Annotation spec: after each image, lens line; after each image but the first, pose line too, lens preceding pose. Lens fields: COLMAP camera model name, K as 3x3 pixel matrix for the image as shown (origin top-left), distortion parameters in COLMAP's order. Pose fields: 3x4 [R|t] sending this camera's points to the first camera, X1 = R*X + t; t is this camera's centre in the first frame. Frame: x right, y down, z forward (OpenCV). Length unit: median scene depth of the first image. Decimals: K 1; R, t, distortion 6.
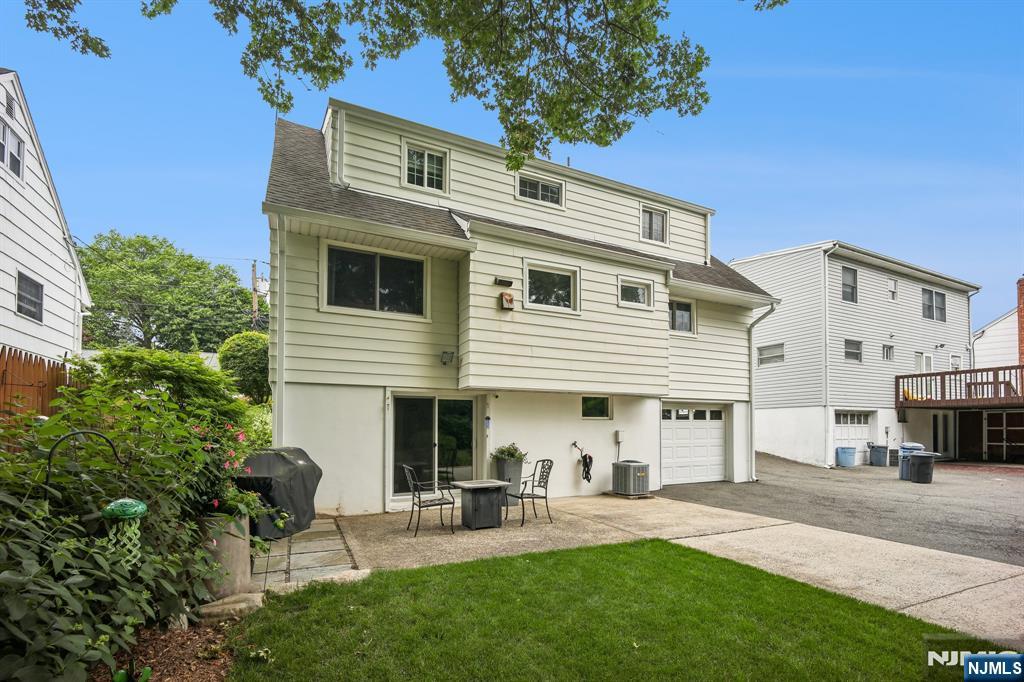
lens RADIAL K [[461.8, 0, 554.8], [0, 461.8, 424.5], [0, 0, 1]] dist [0.002737, -0.000322]
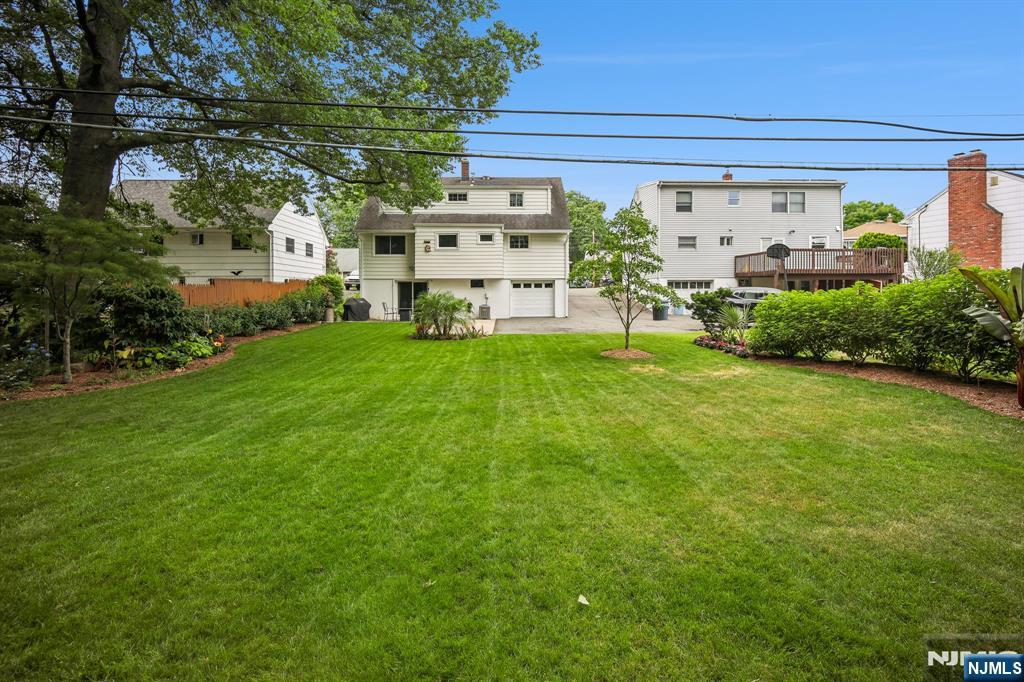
lens RADIAL K [[464.5, 0, 565.4], [0, 464.5, 295.0], [0, 0, 1]] dist [0.000327, -0.000128]
pose [[0.930401, -0.007954, -0.366458, 1.548704], [0.011135, 0.999916, 0.006567, 0.012435], [0.366375, -0.010190, 0.930412, -1.221149]]
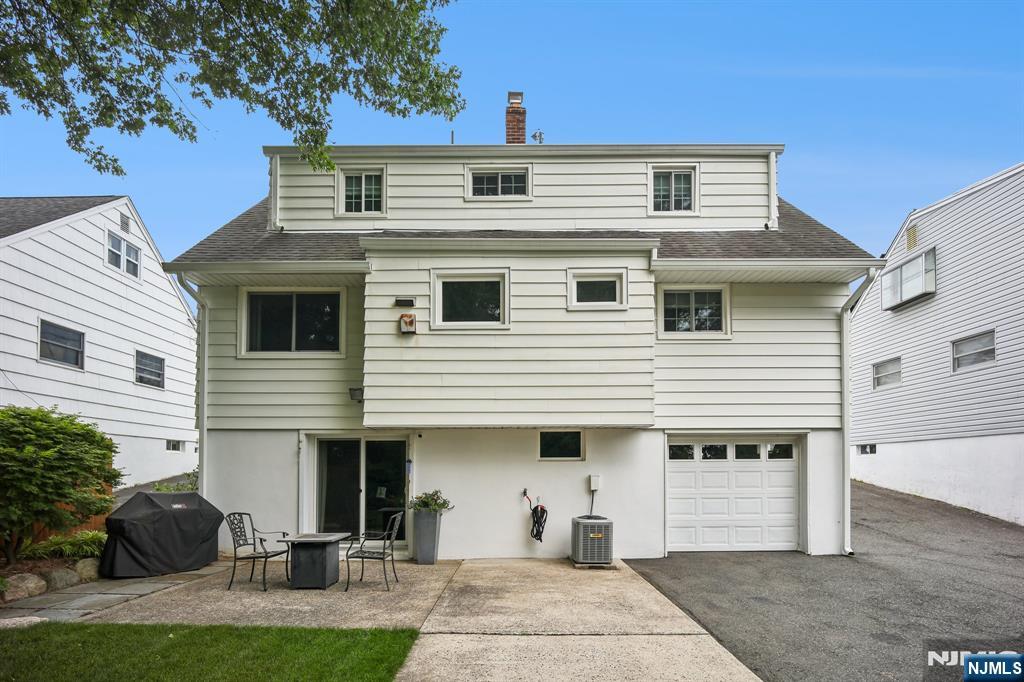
lens RADIAL K [[511.2, 0, 524.9], [0, 511.2, 466.2], [0, 0, 1]] dist [-0.001503, -0.000135]
pose [[0.890348, -0.004581, -0.455258, 0.460824], [0.006100, 0.999980, 0.001868, -0.003721], [0.455240, -0.004440, 0.890357, 0.226836]]
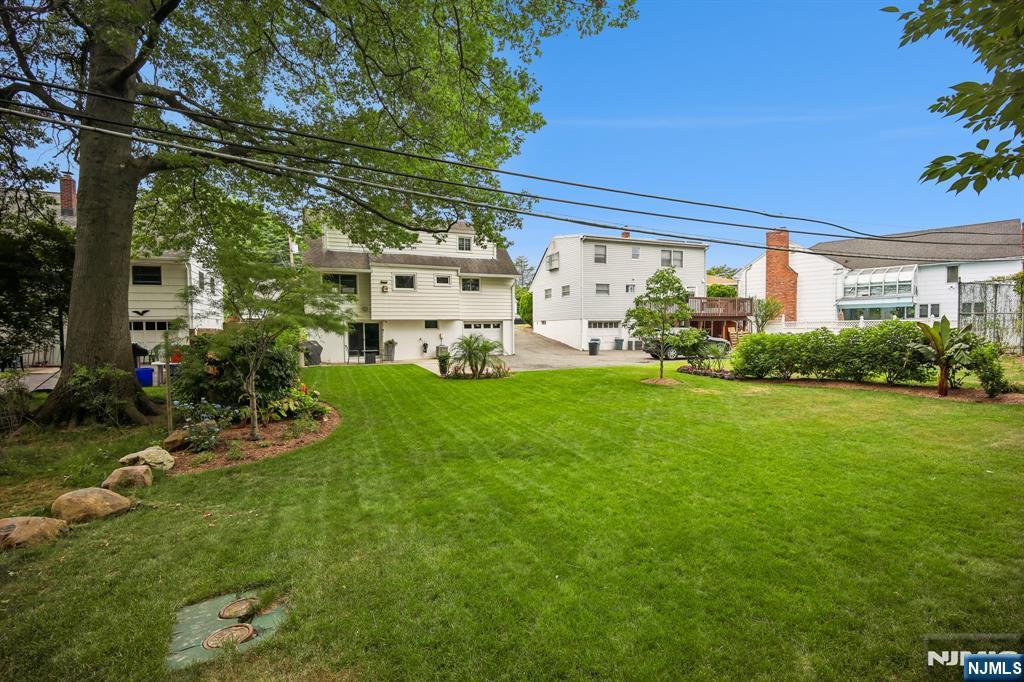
lens RADIAL K [[444.6, 0, 556.7], [0, 444.6, 340.4], [0, 0, 1]] dist [-0.001517, -0.000279]
pose [[0.999700, -0.015922, -0.018596, 0.884646], [0.016458, 0.999443, 0.029038, -0.010803], [0.018124, -0.029336, 0.999405, -1.532411]]
